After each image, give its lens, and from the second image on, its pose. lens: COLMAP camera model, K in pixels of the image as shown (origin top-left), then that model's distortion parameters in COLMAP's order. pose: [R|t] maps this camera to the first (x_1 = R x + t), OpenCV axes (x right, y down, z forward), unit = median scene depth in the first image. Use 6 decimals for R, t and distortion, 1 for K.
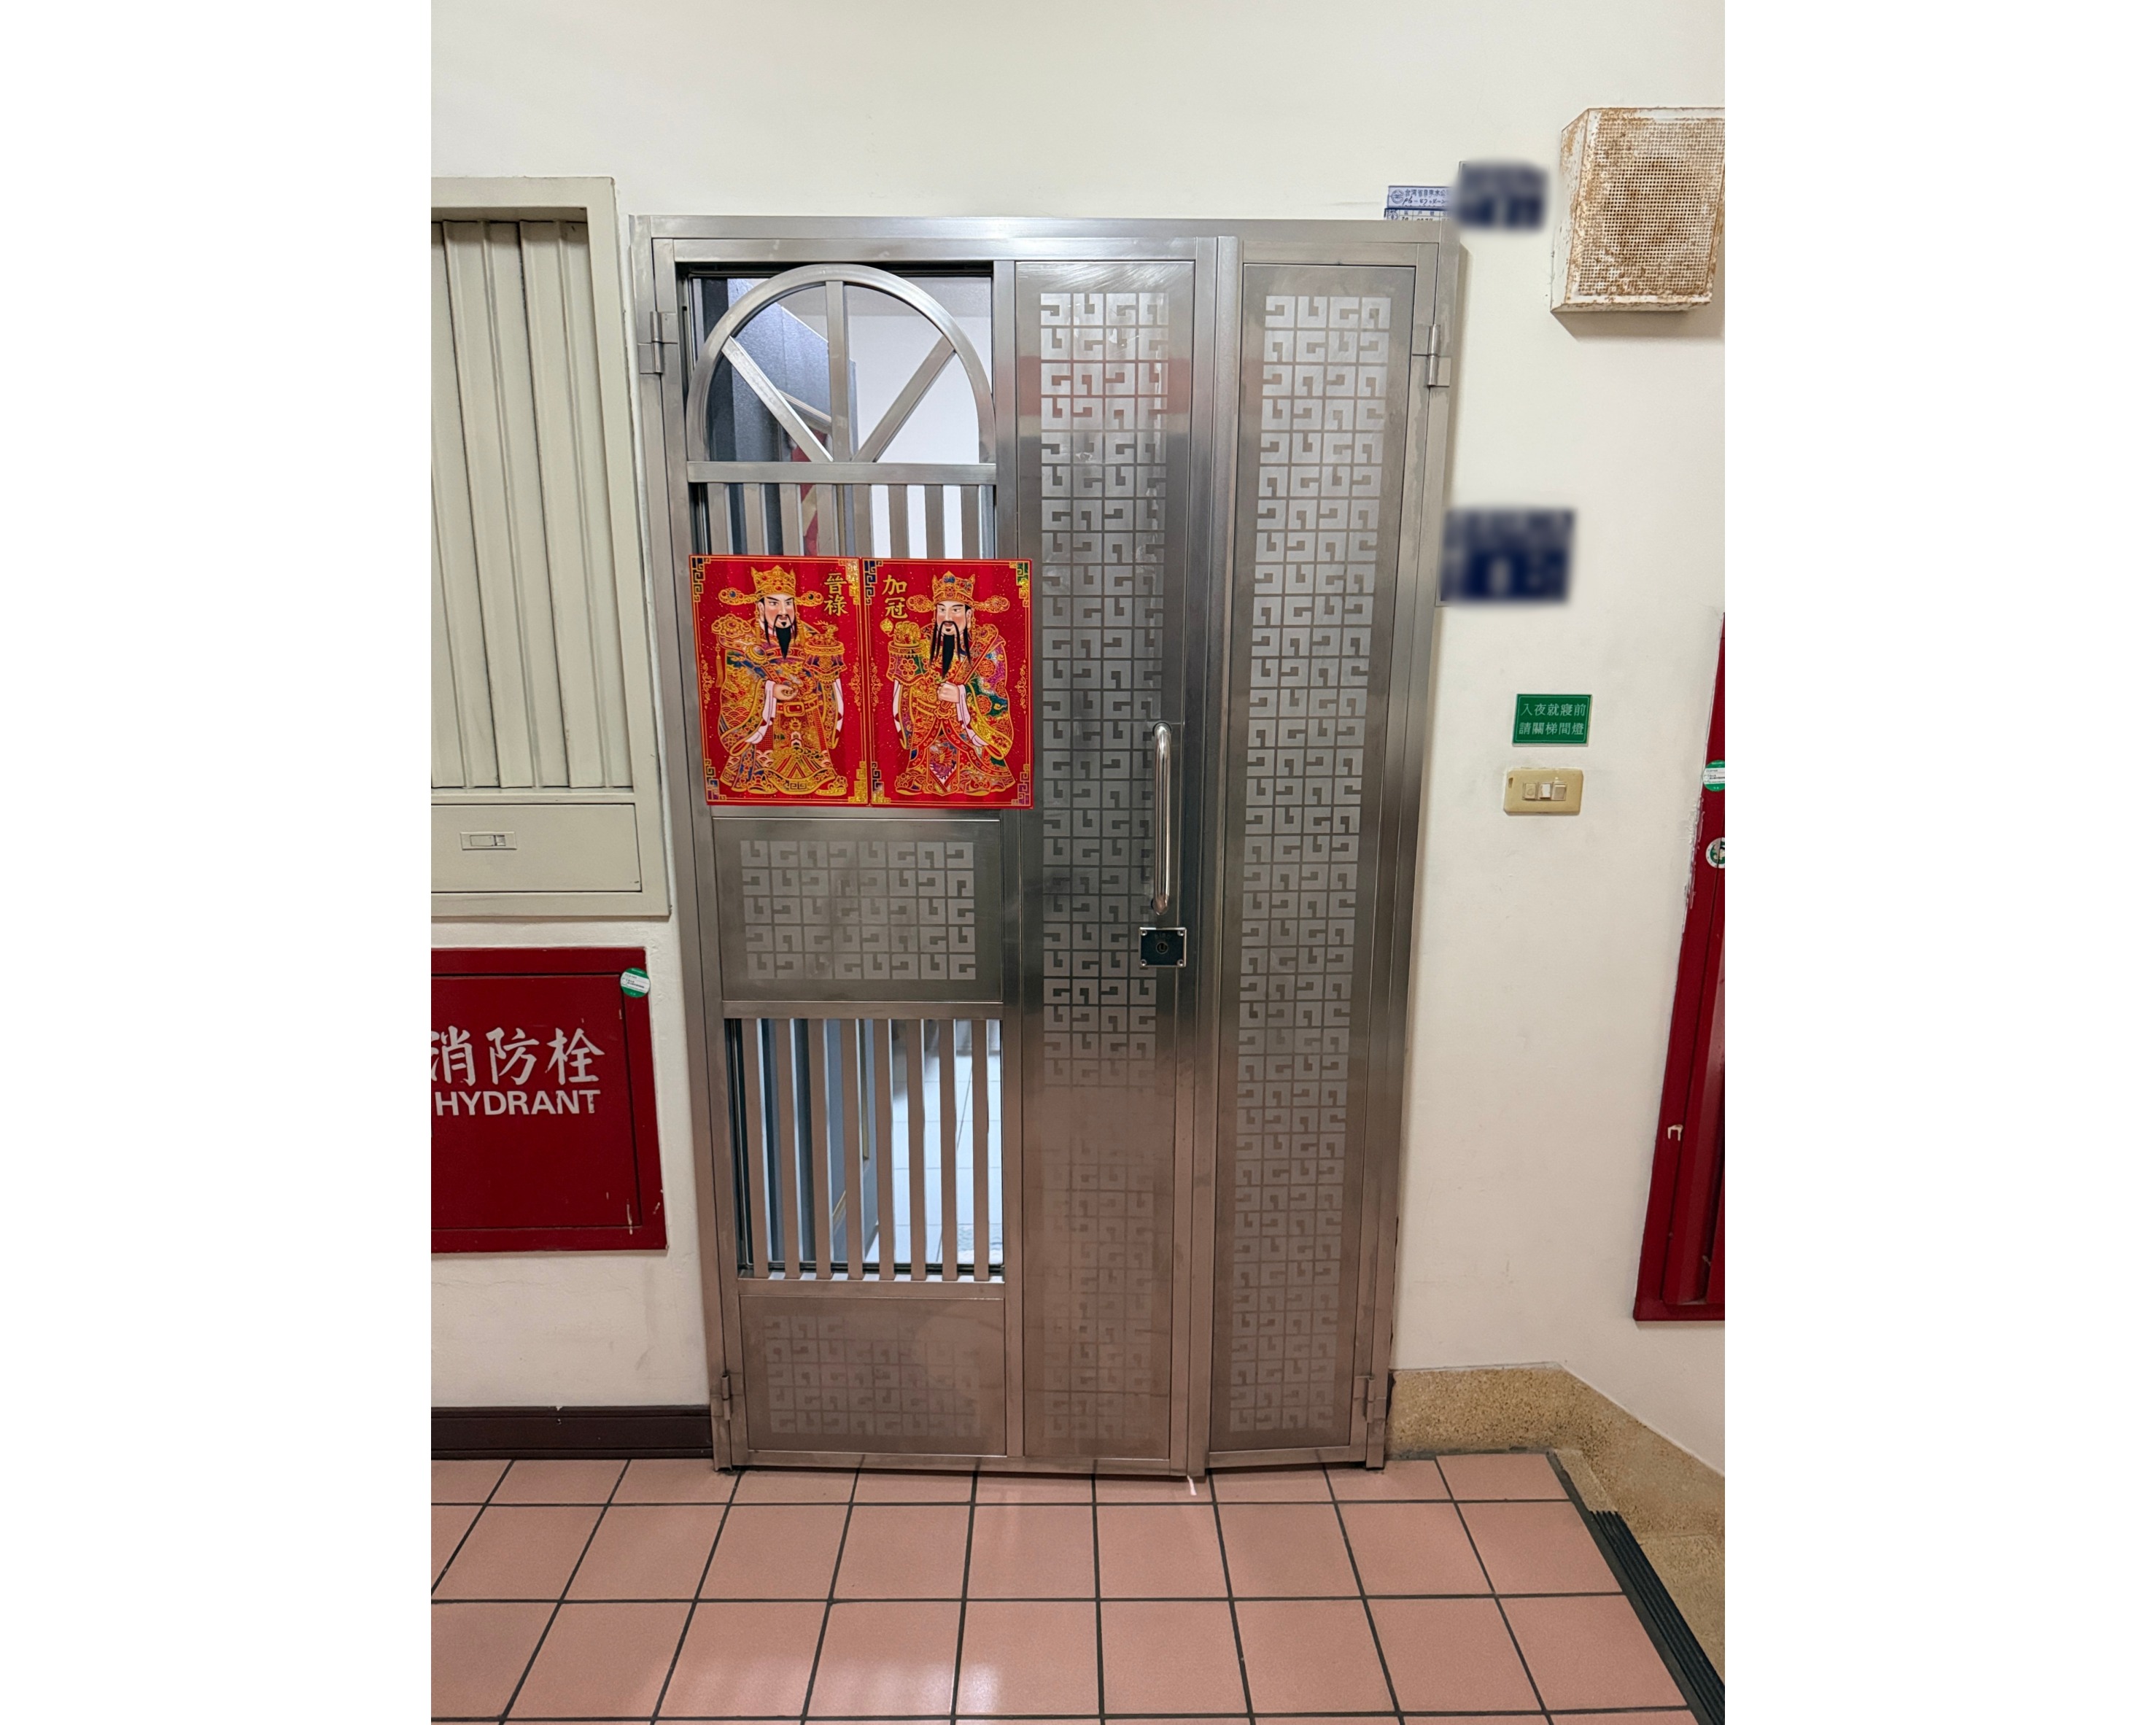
lens RADIAL K [[1524.3, 0, 1078.0], [0, 1524.3, 862.5], [0, 0, 1]] dist [-0.012196, -0.000700]
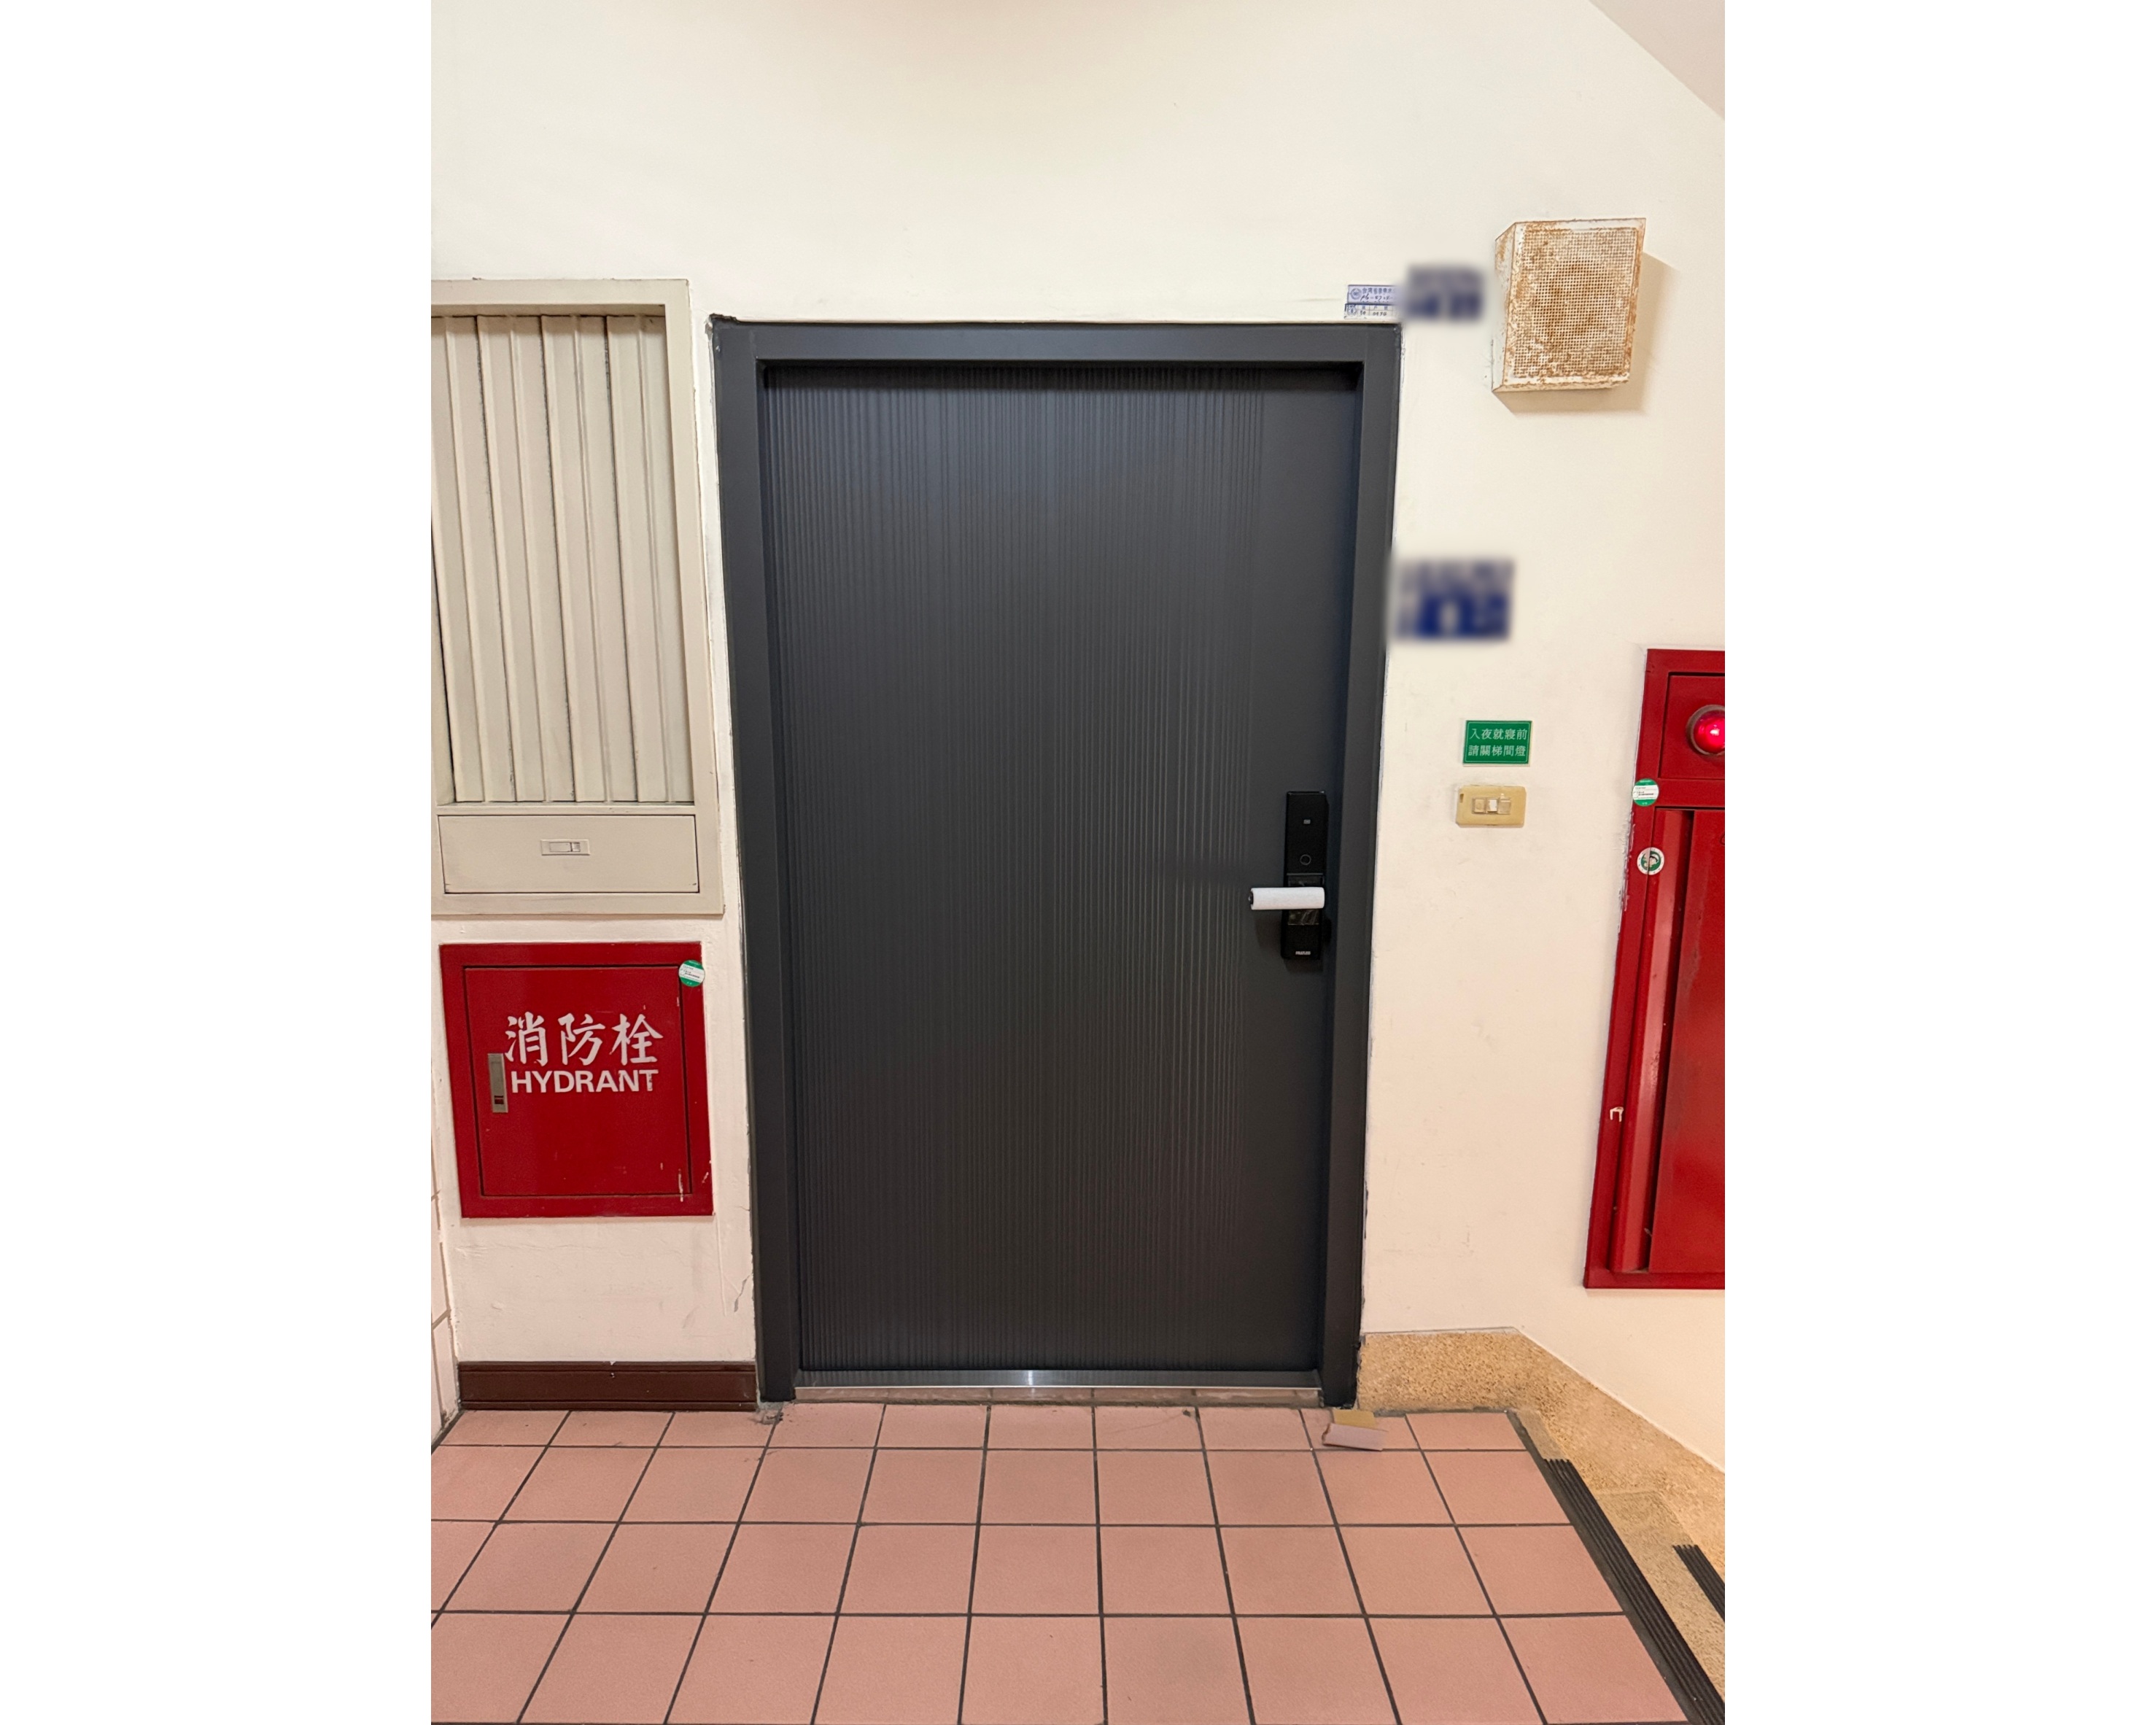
lens RADIAL K [[1571.9, 0, 1060.6], [0, 1571.9, 861.7], [0, 0, 1]] dist [0.004020, -0.000560]
pose [[0.999929, 0.002655, -0.011598, -0.002183], [-0.003221, 0.998790, -0.049079, 0.051822], [0.011454, 0.049113, 0.998728, -0.169929]]
